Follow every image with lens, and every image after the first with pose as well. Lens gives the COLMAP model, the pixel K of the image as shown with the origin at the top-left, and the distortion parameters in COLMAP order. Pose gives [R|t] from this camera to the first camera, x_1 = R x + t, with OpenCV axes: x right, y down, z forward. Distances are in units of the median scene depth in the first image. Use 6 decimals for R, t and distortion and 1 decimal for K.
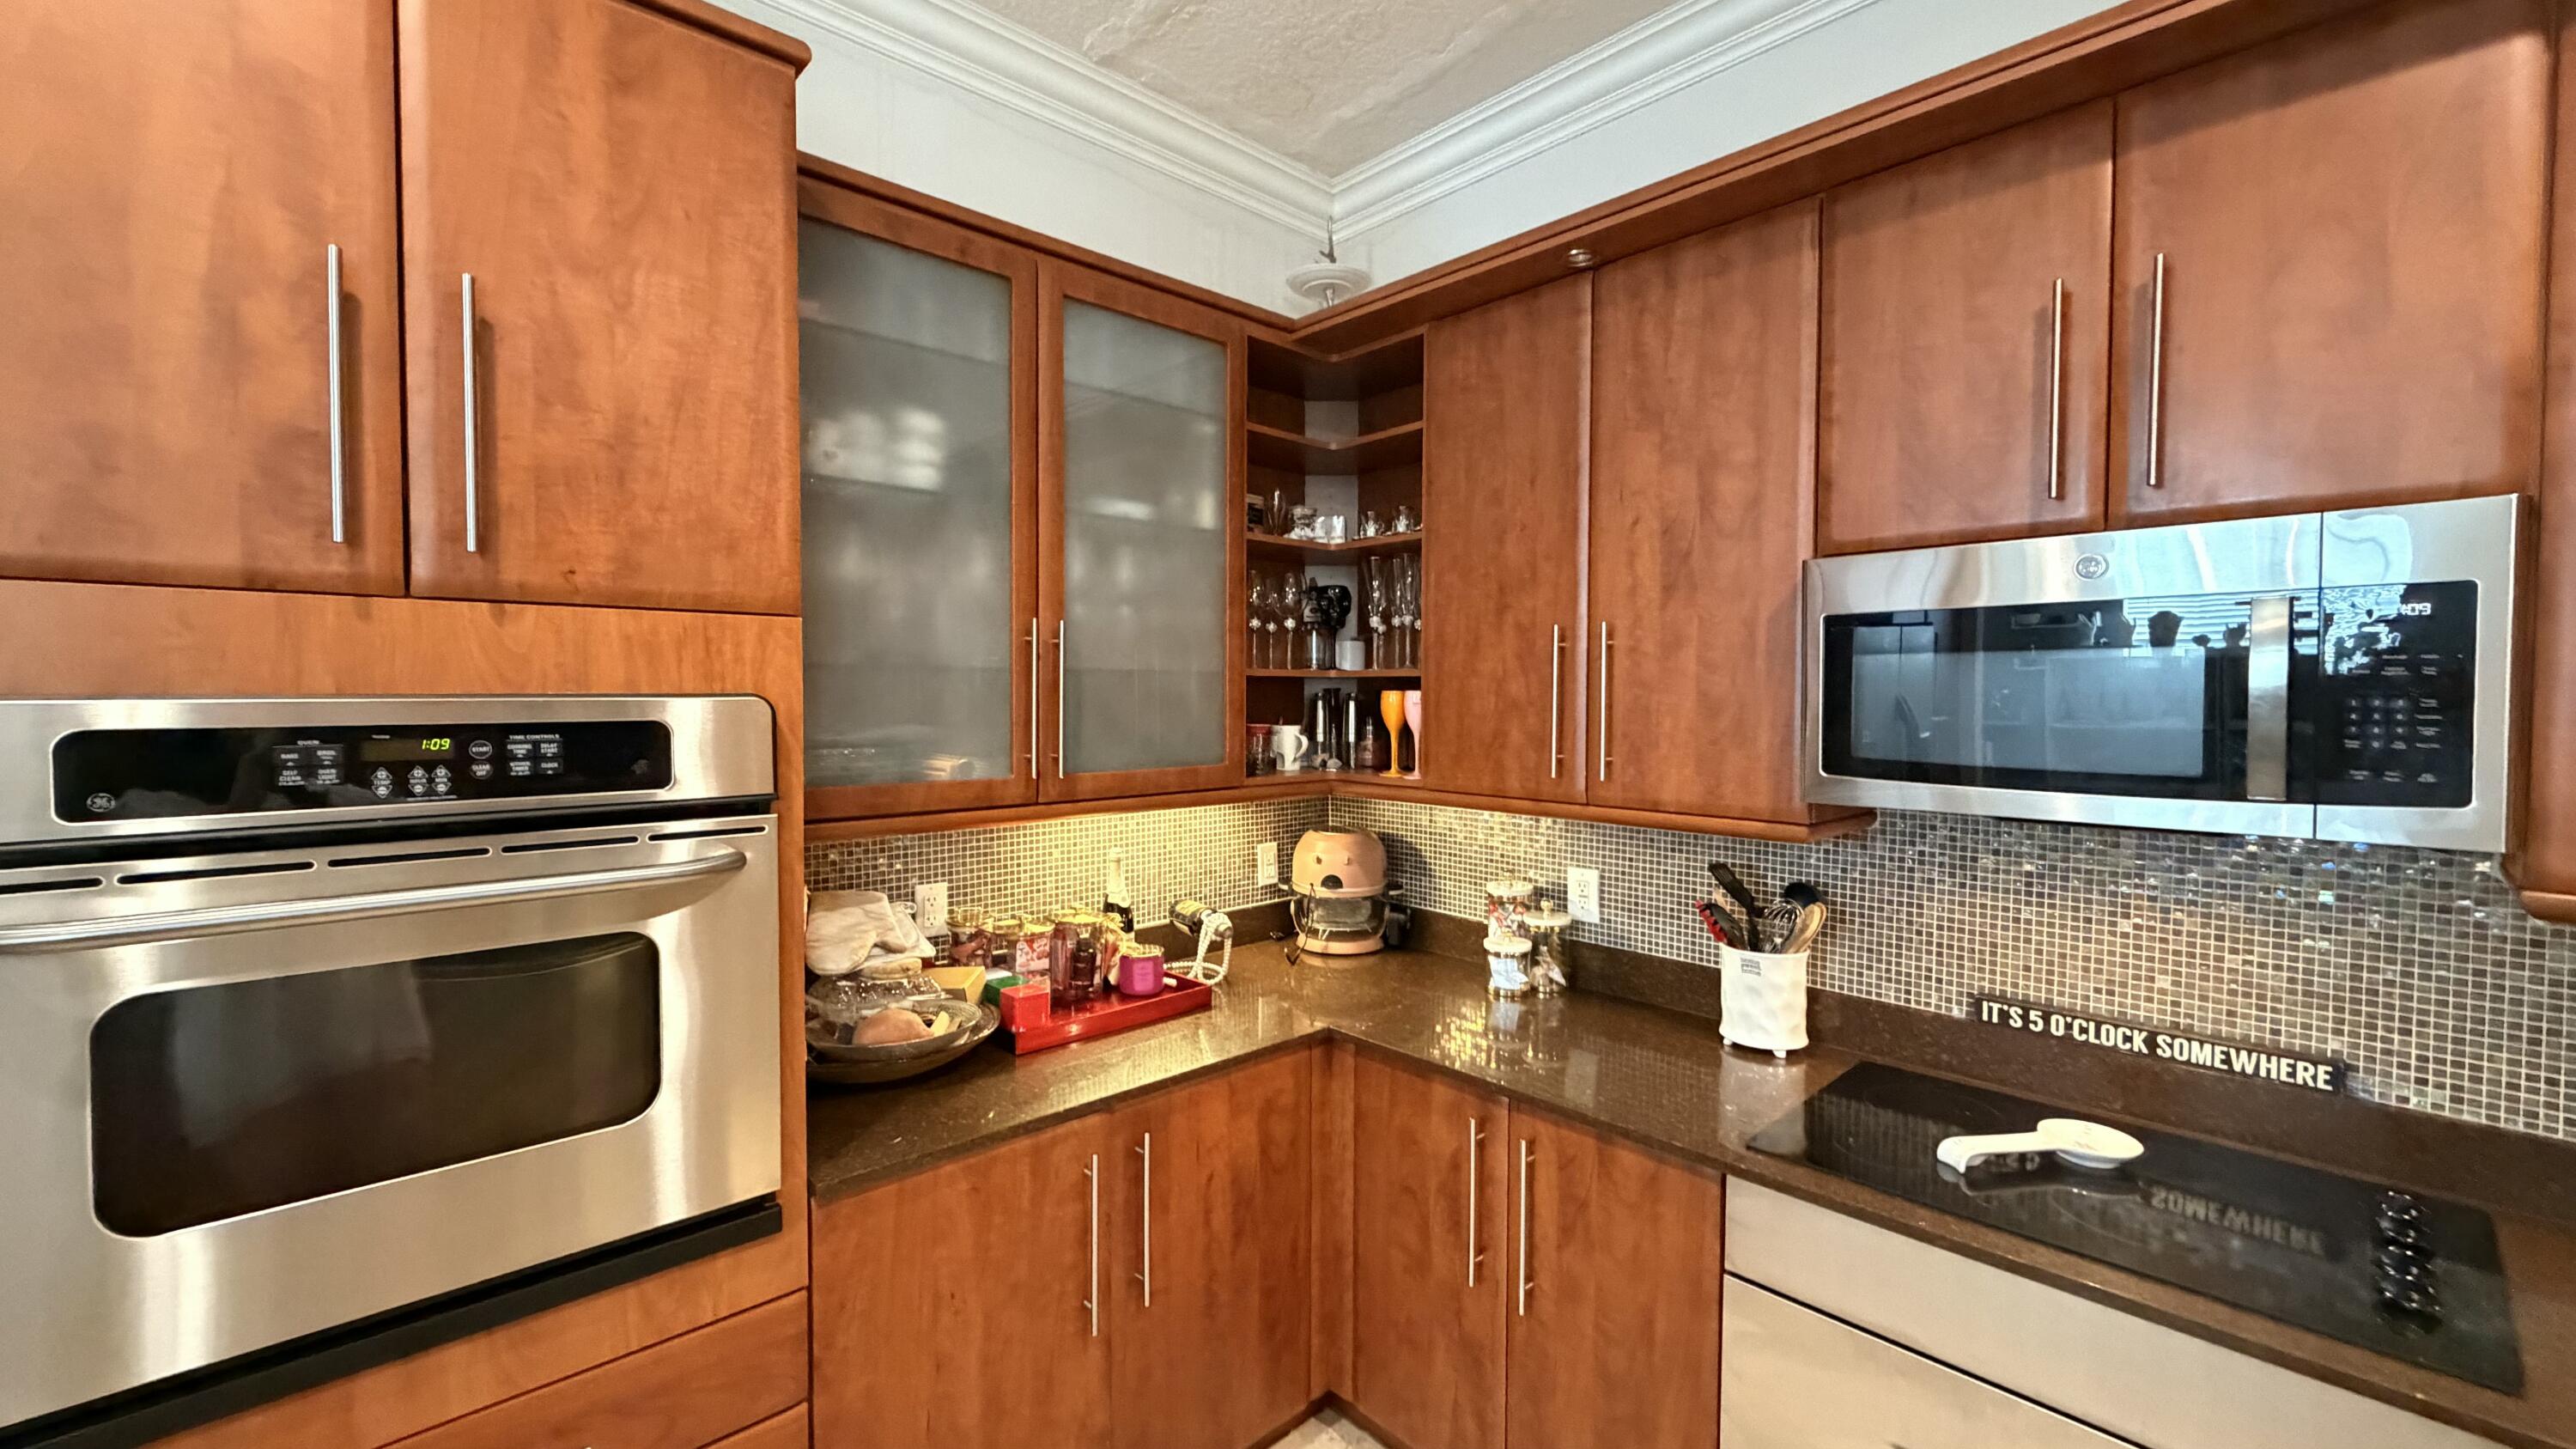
lens RADIAL K [[1022.4, 0, 1277.7], [0, 1022.4, 722.0], [0, 0, 1]] dist [-0.000572, 0.000641]
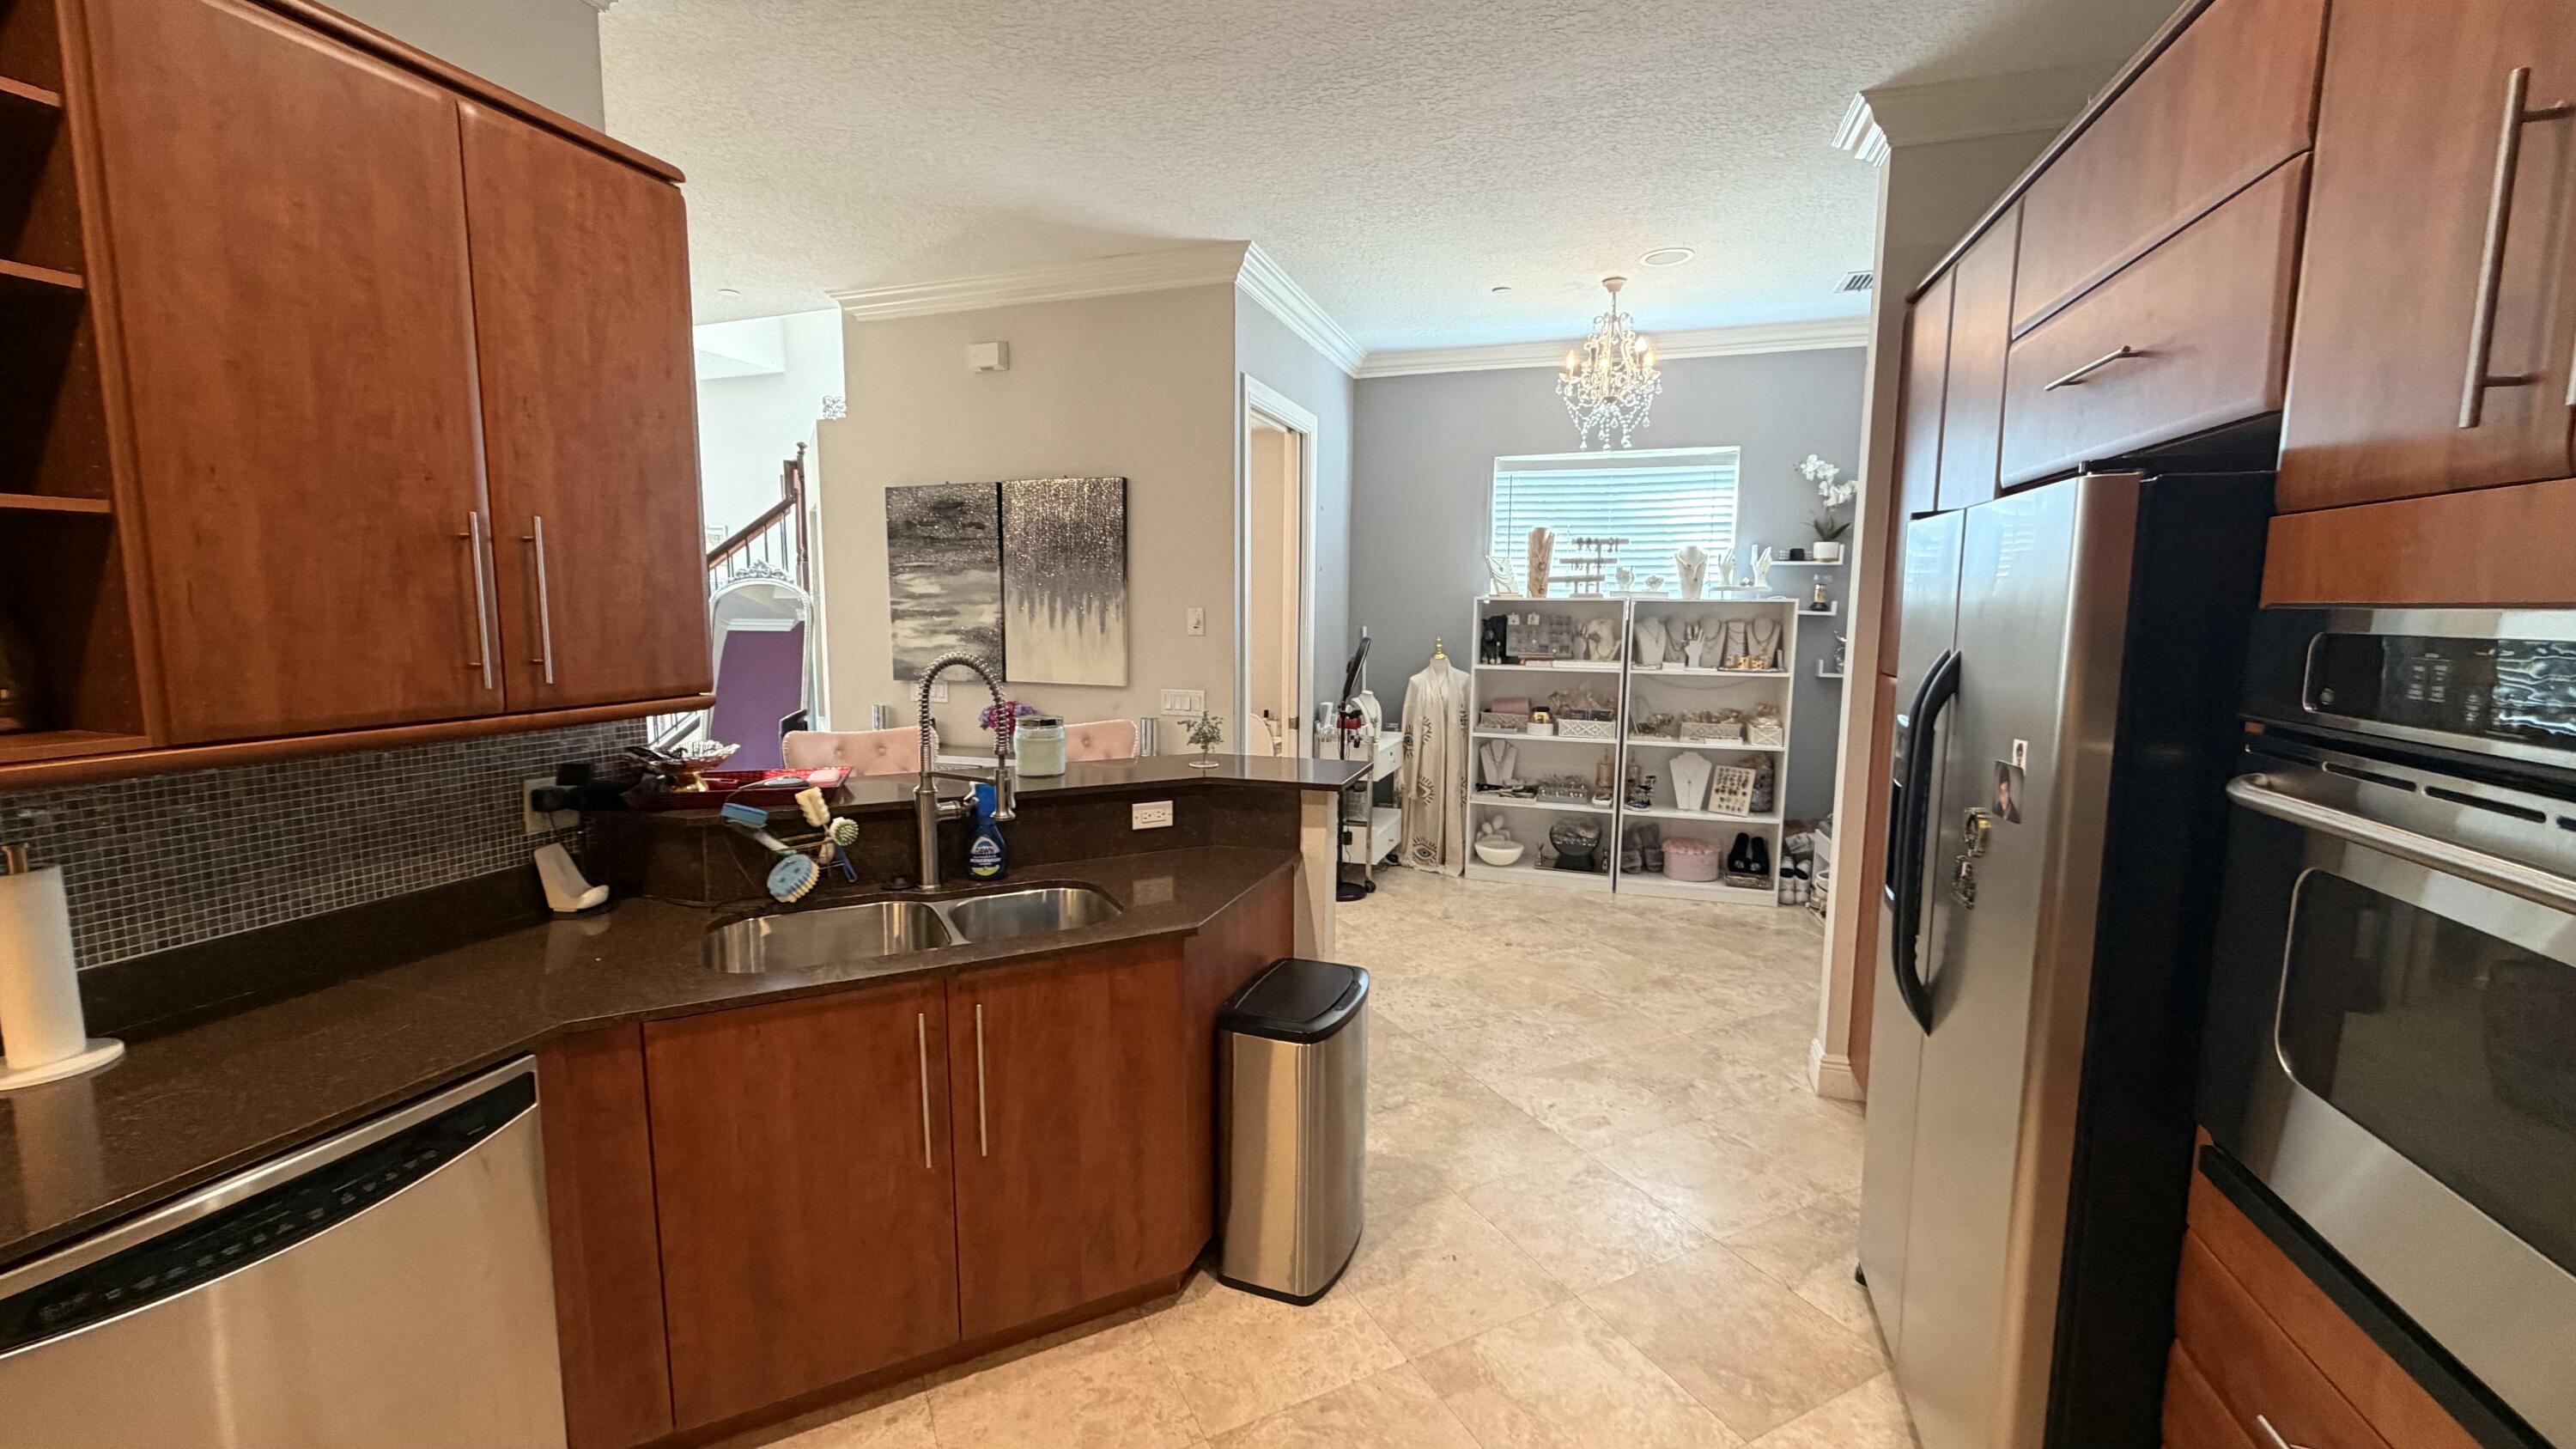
lens RADIAL K [[1022.4, 0, 1274.5], [0, 1022.4, 714.8], [0, 0, 1]] dist [-0.000572, 0.000641]
pose [[-0.874937, 0.046972, -0.481954, 0.223932], [-0.021711, 0.990478, 0.135948, -0.015624], [0.483751, 0.129410, -0.865586, 0.709873]]
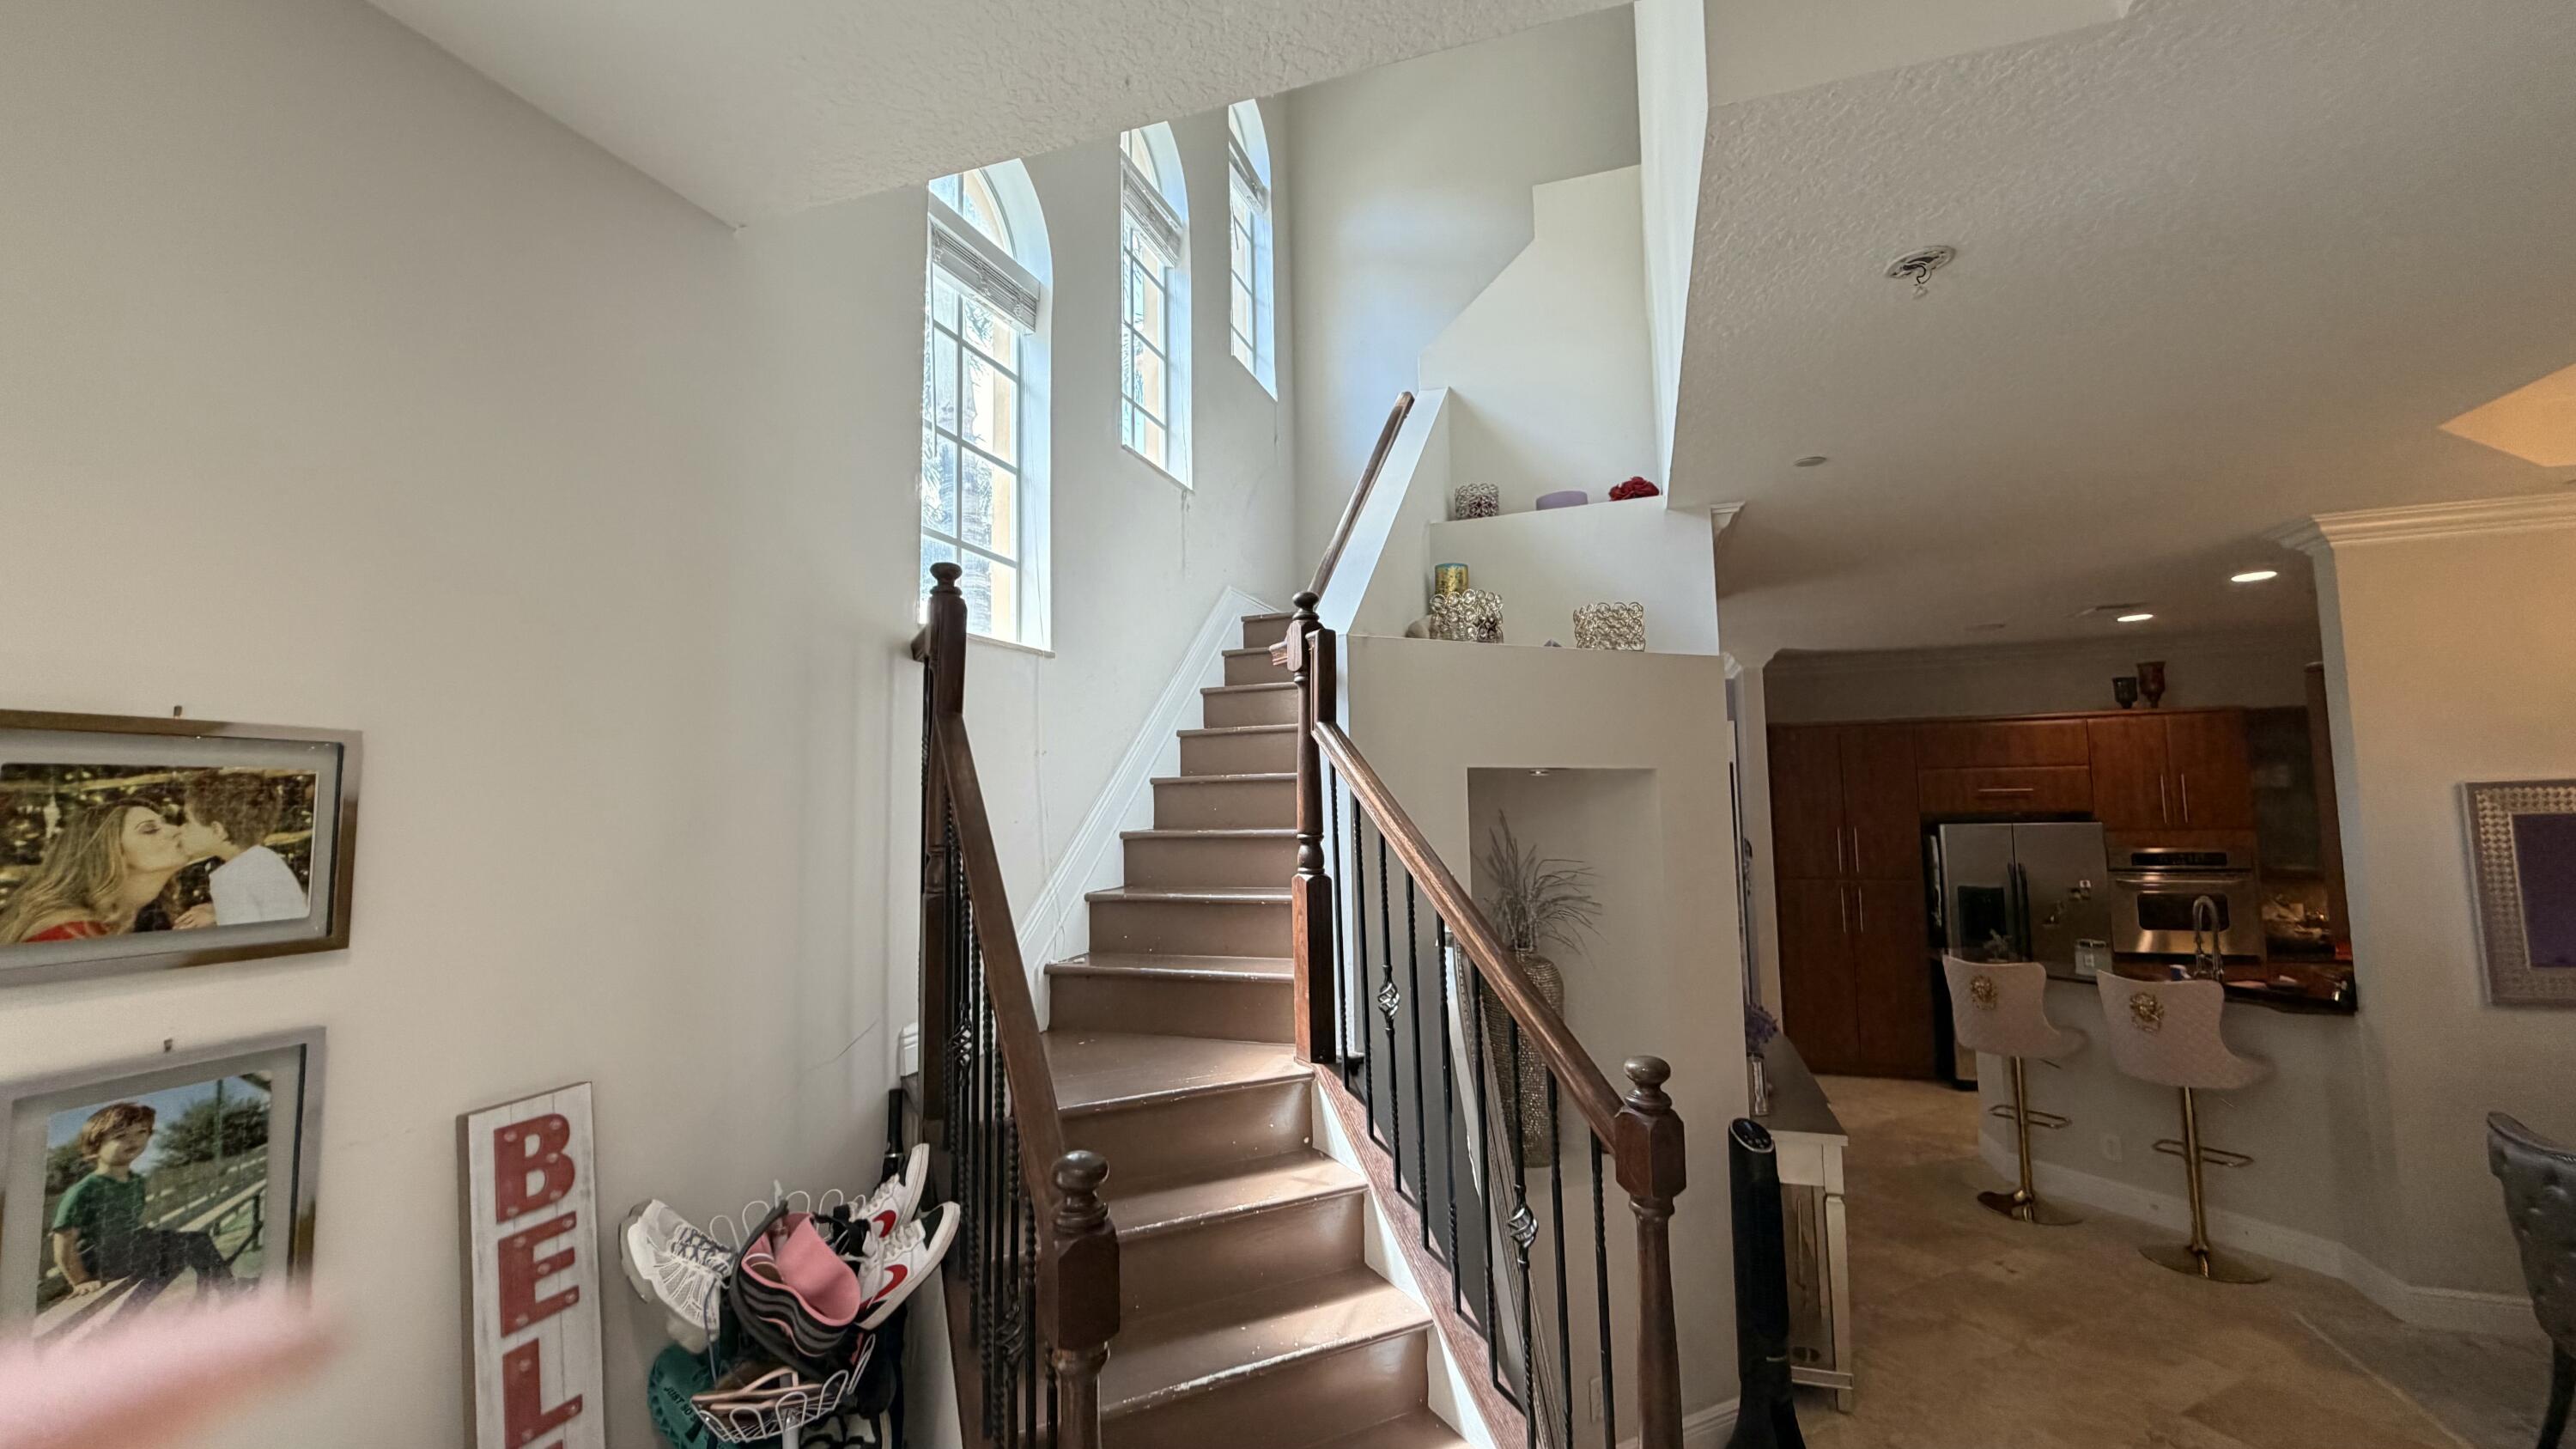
lens RADIAL K [[1022.4, 0, 1276.6], [0, 1022.4, 725.1], [0, 0, 1]] dist [-0.000572, 0.000641]
pose [[0.467096, -0.079273, -0.880646, 1.117927], [-0.006692, 0.995627, -0.093173, -0.084708], [0.884181, 0.049414, 0.464524, -3.620631]]
